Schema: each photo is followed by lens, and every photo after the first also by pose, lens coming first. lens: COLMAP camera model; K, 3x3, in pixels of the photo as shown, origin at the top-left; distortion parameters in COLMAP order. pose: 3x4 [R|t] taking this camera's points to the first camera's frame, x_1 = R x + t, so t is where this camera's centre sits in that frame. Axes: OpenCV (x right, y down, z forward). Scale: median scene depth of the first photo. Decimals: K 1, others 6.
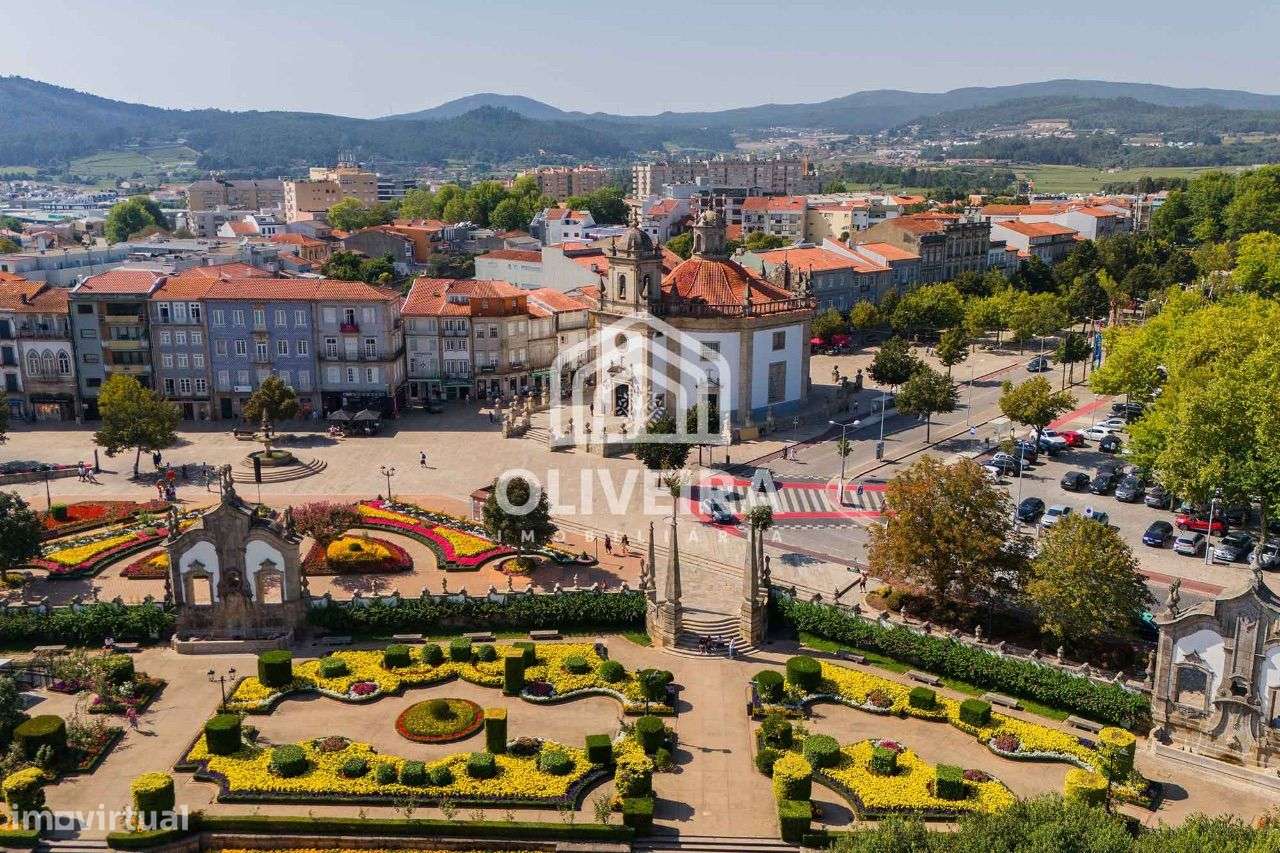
lens RADIAL K [[1128.1, 0, 640.0], [0, 1128.1, 426.5], [0, 0, 1]] dist [0.089492, -0.115749]
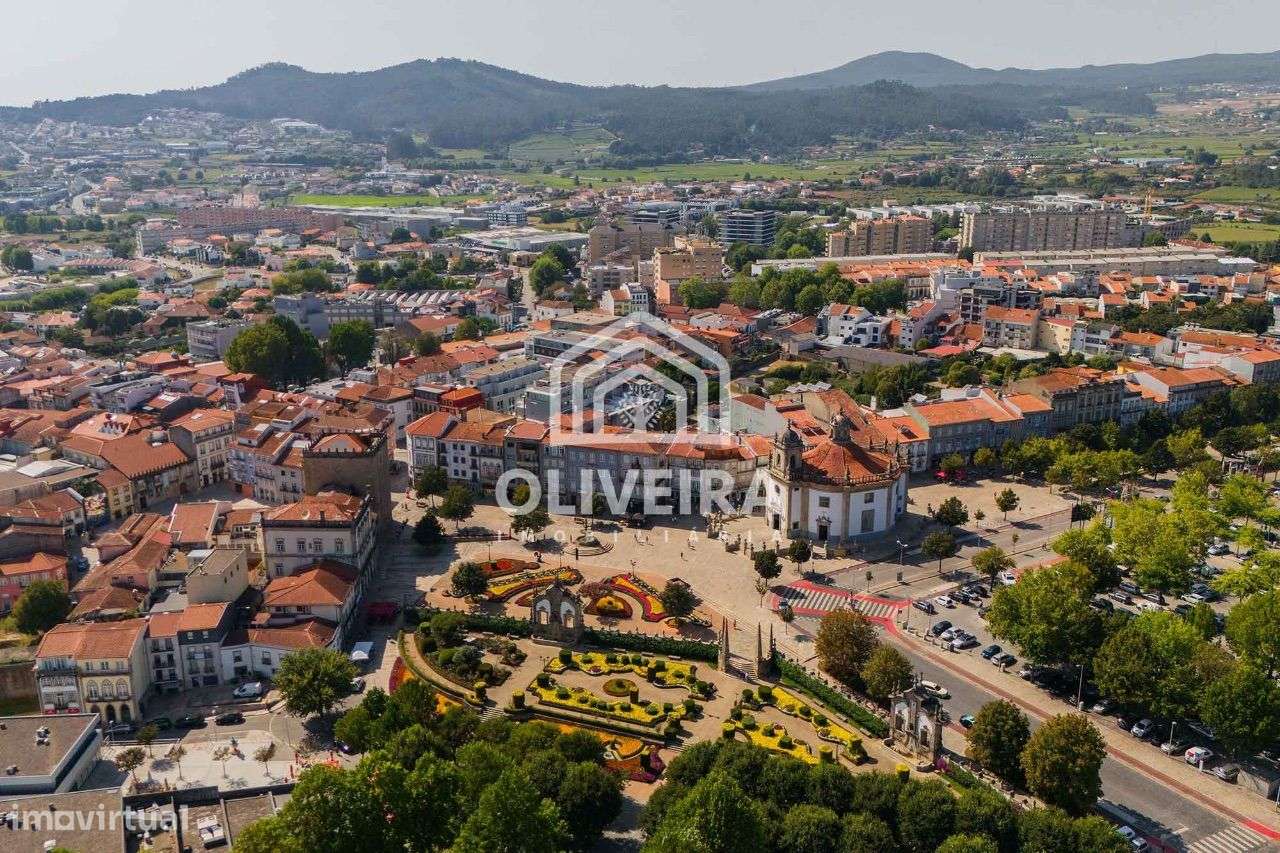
lens RADIAL K [[1128.1, 0, 640.0], [0, 1128.1, 426.5], [0, 0, 1]] dist [0.089492, -0.115749]
pose [[0.942370, 0.088298, -0.322710, 0.566862], [-0.074915, 0.995744, 0.053682, -0.416891], [0.326076, -0.026413, 0.944974, -1.237381]]
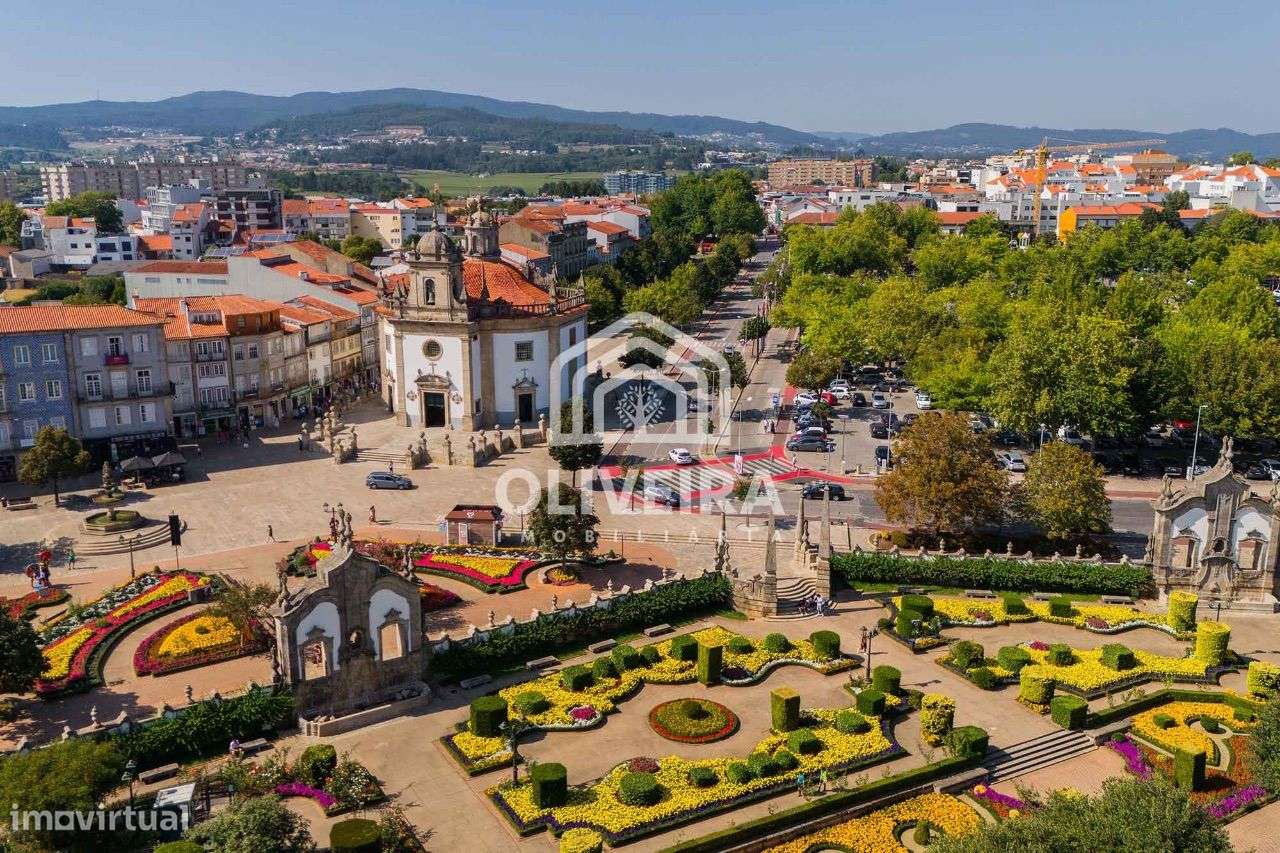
lens RADIAL K [[1128.1, 0, 640.0], [0, 1128.1, 426.5], [0, 0, 1]] dist [0.089492, -0.115749]
pose [[0.855463, -0.116688, 0.504547, -0.588861], [0.118525, 0.992539, 0.028586, -0.026915], [-0.504118, 0.035348, 0.862911, 0.134551]]
